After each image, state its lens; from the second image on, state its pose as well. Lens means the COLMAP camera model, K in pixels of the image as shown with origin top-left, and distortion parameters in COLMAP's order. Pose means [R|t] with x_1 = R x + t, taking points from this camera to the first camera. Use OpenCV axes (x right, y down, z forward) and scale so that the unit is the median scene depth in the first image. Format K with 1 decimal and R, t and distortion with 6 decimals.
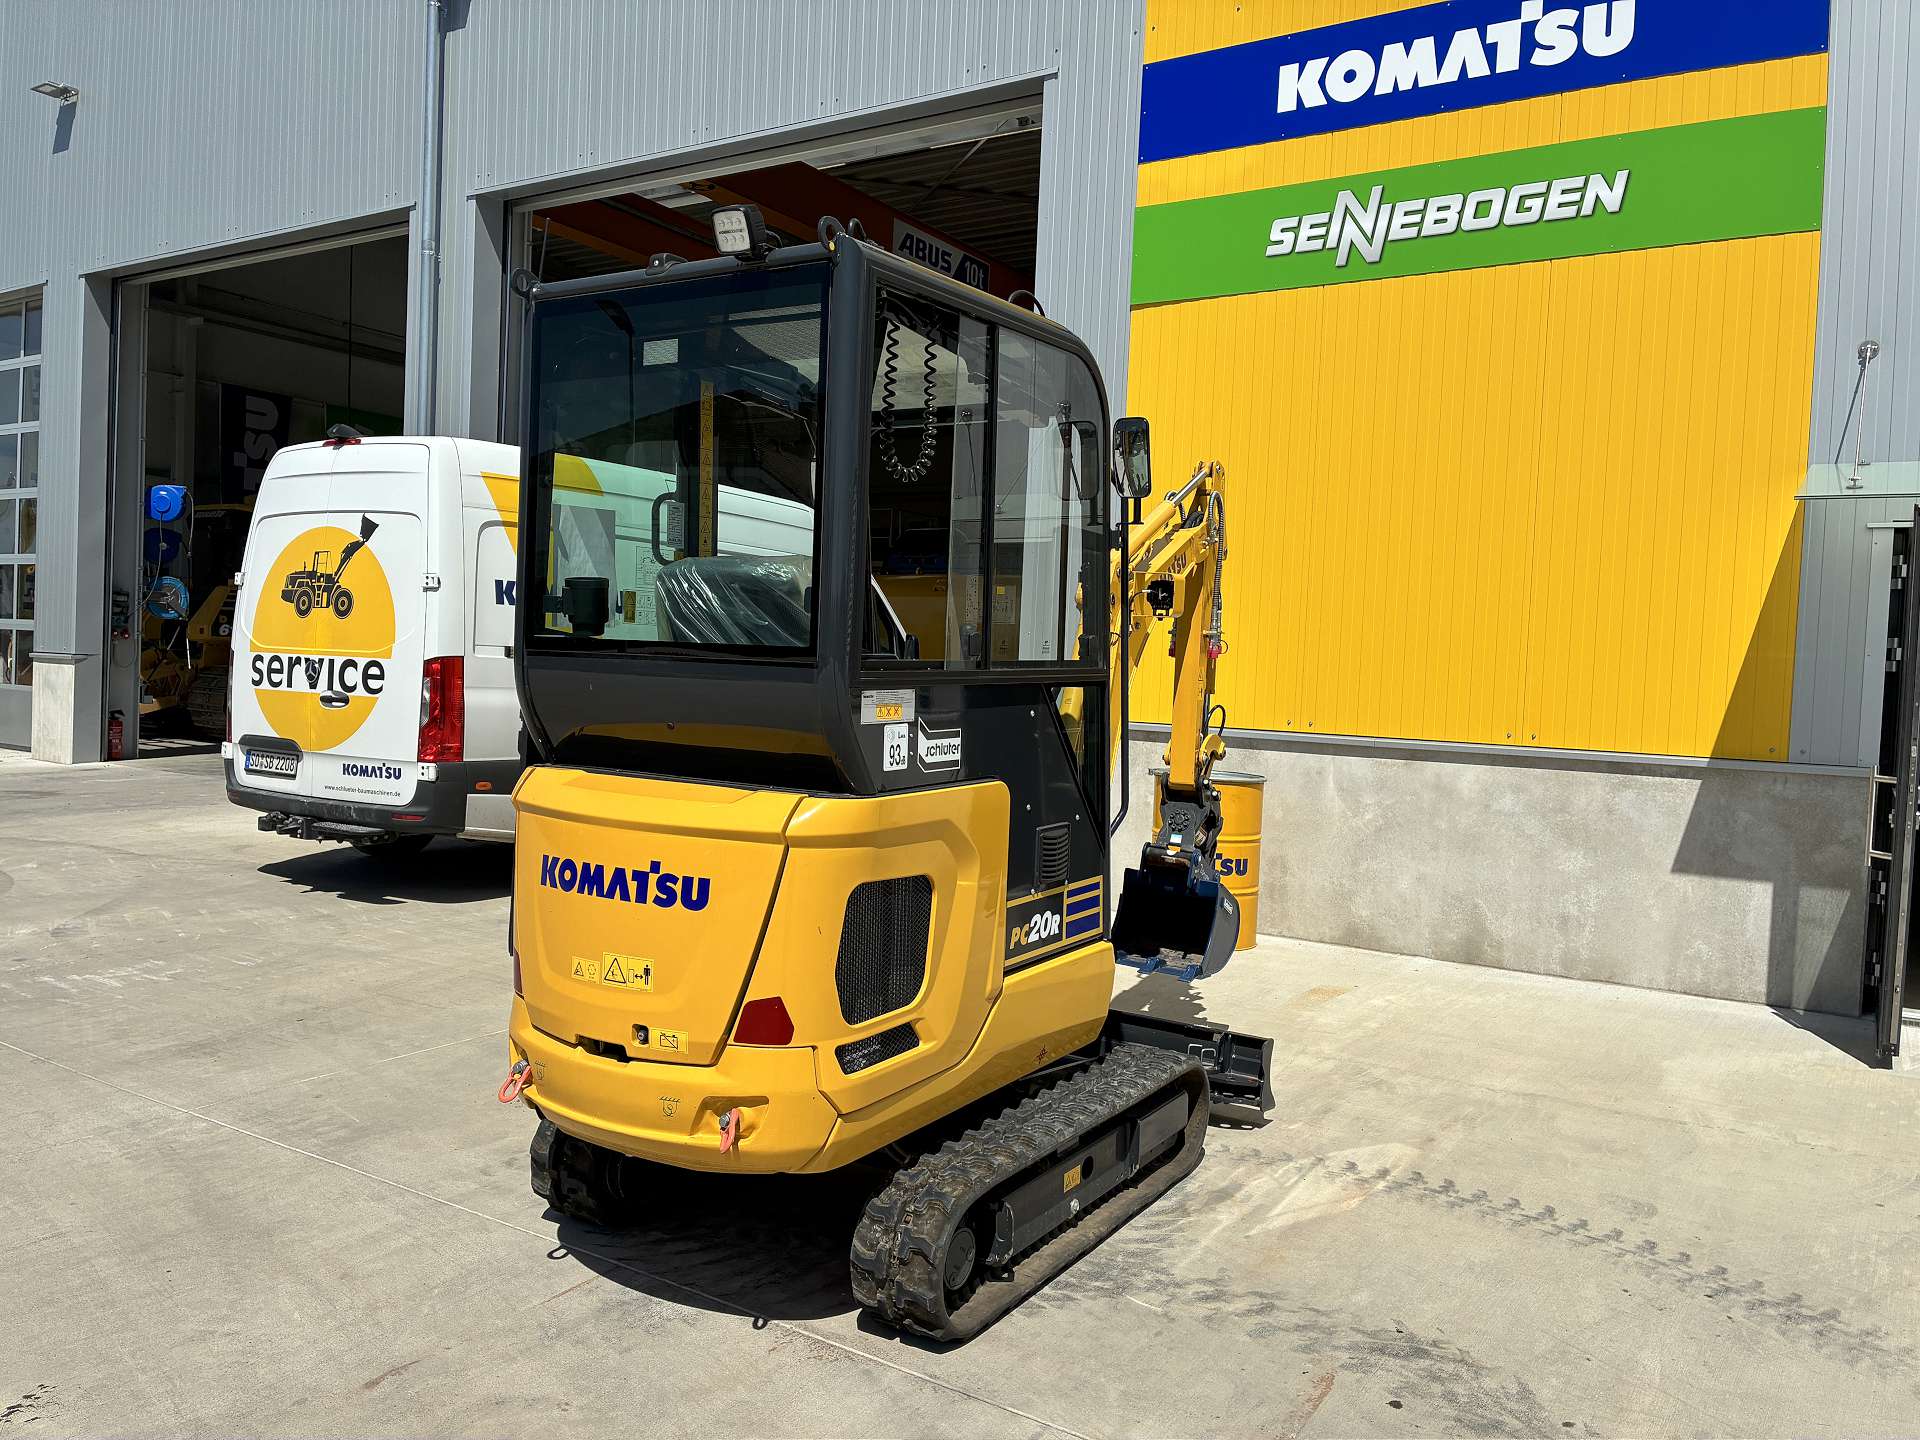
lens RADIAL K [[1453.5, 0, 951.5], [0, 1453.5, 714.1], [0, 0, 1]] dist [0.040866, -0.043440]
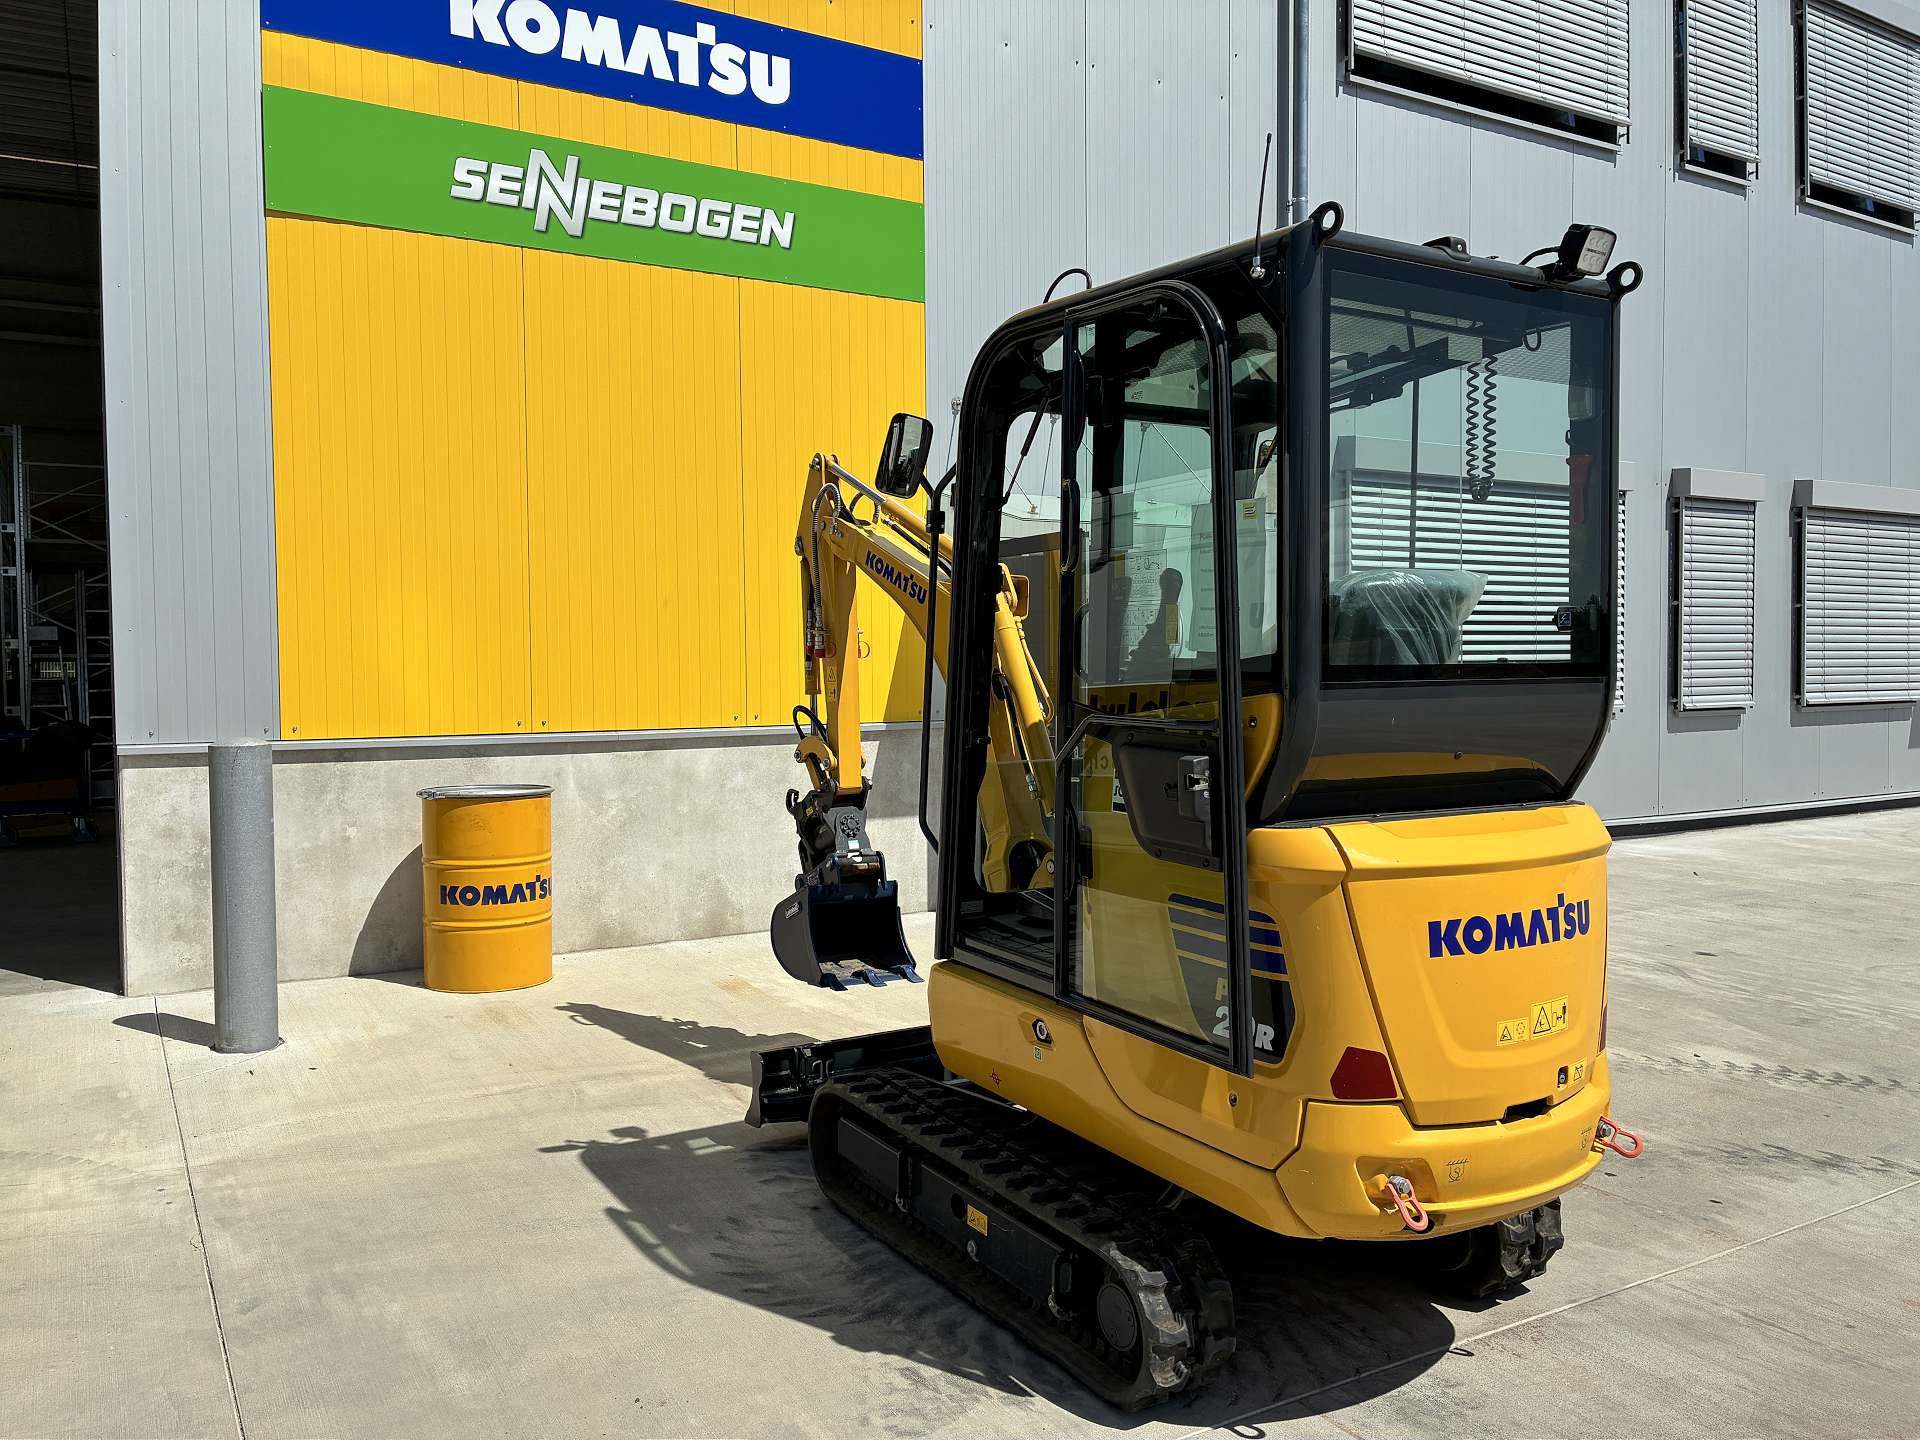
lens RADIAL K [[1453.5, 0, 951.5], [0, 1453.5, 714.1], [0, 0, 1]] dist [0.040866, -0.043440]
pose [[0.445365, -0.074243, 0.892266, -0.491236], [0.056636, 0.996896, 0.054680, -0.036667], [-0.893556, 0.026182, 0.448187, 0.369377]]
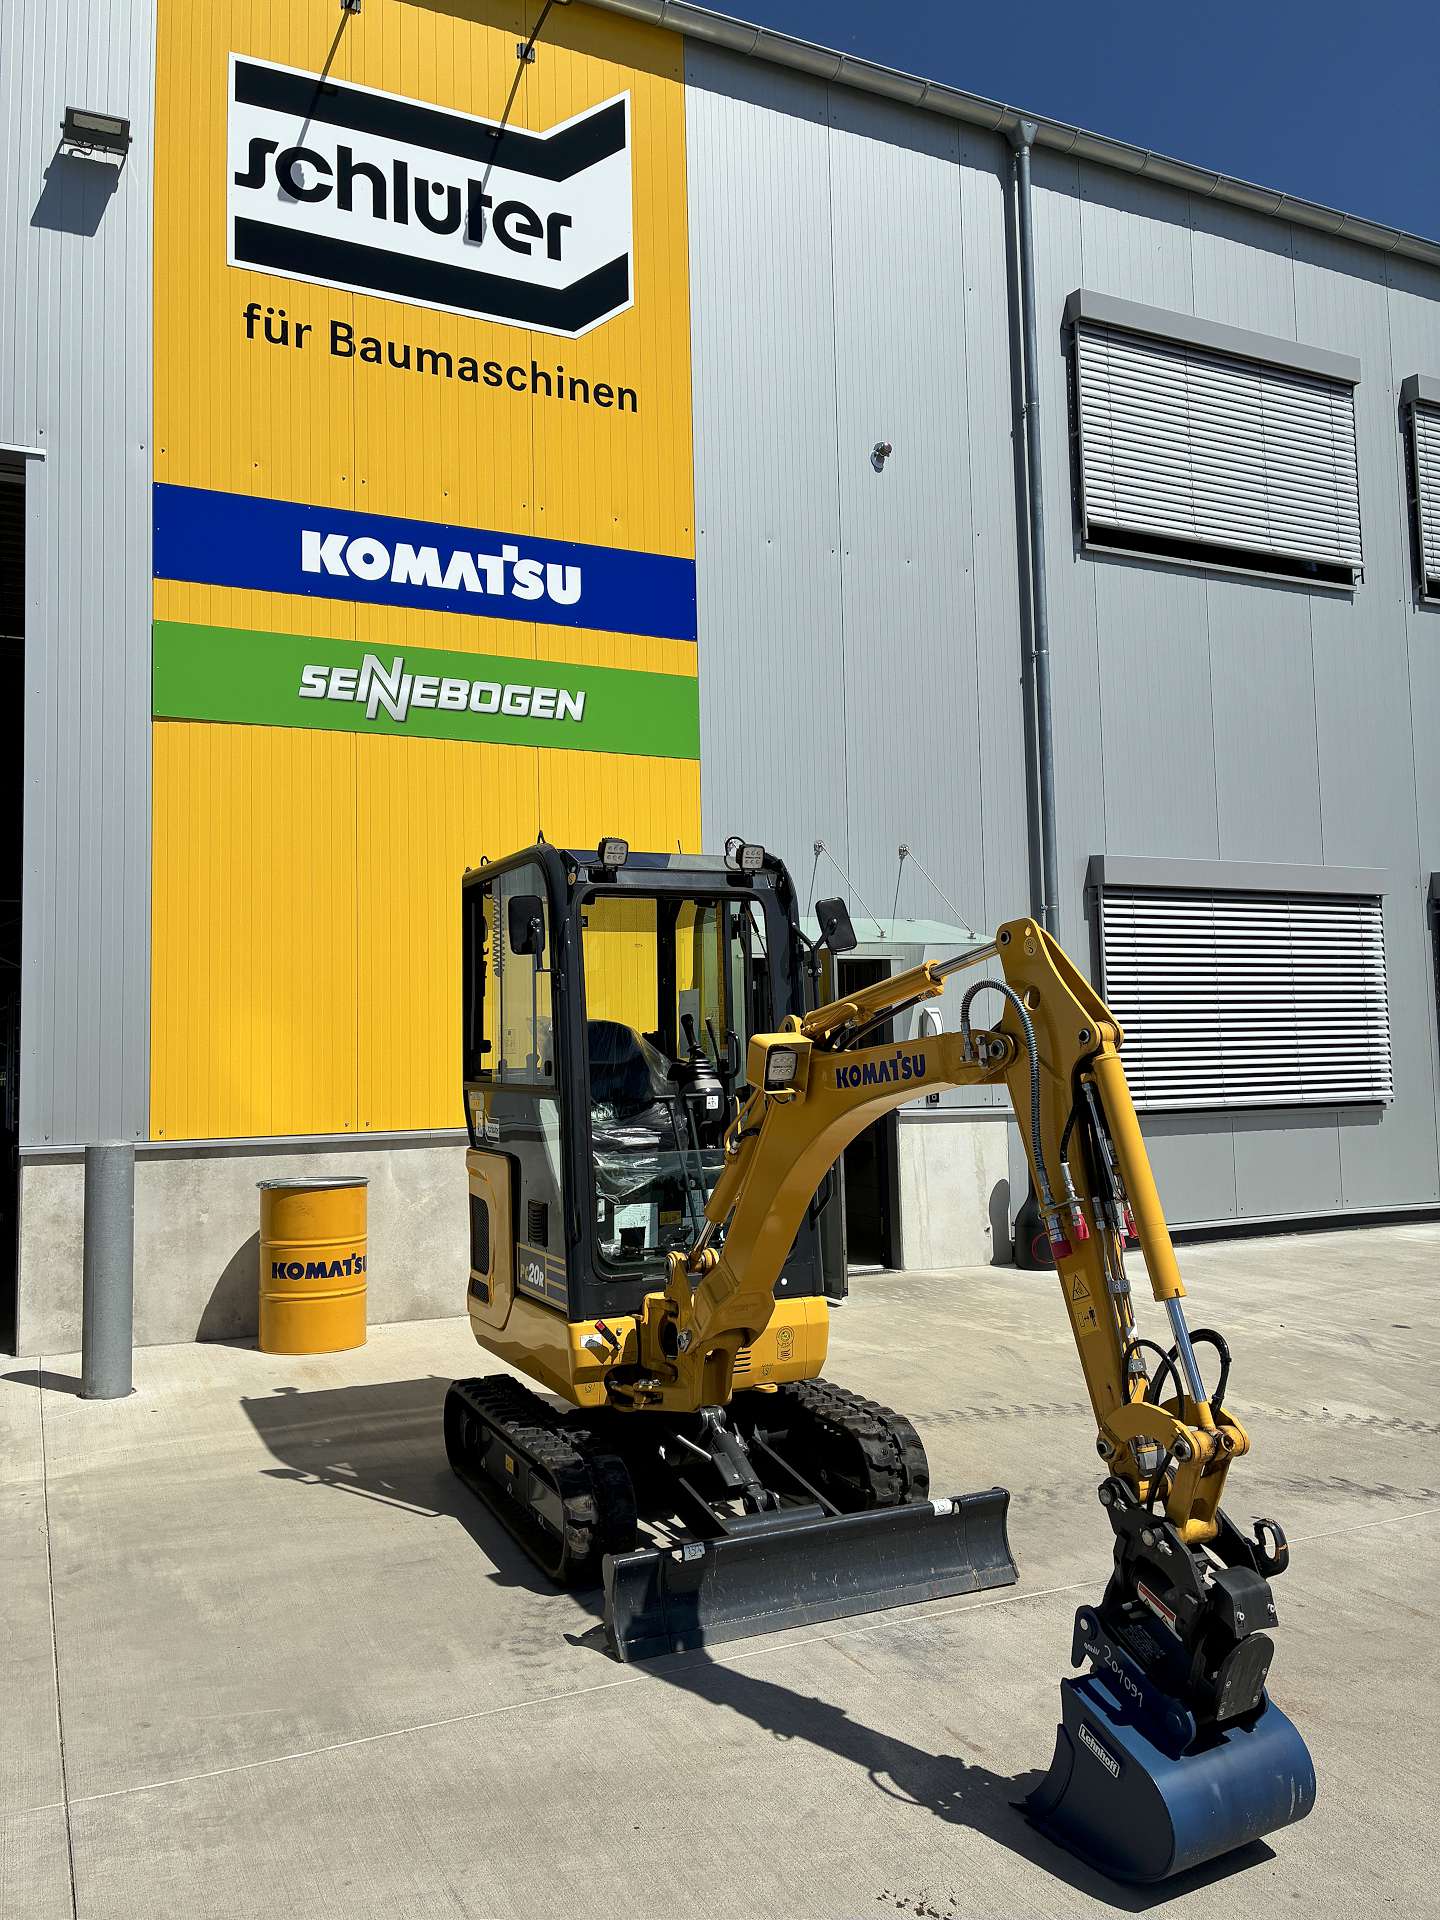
lens RADIAL K [[1445.4, 0, 719.1], [0, 1445.4, 949.9], [0, 0, 1]] dist [0.036694, -0.027592]
pose [[0.522800, 0.012552, 0.852363, -0.575797], [0.072633, 0.995600, -0.059211, -0.041706], [-0.849355, 0.092866, 0.519588, 0.206125]]
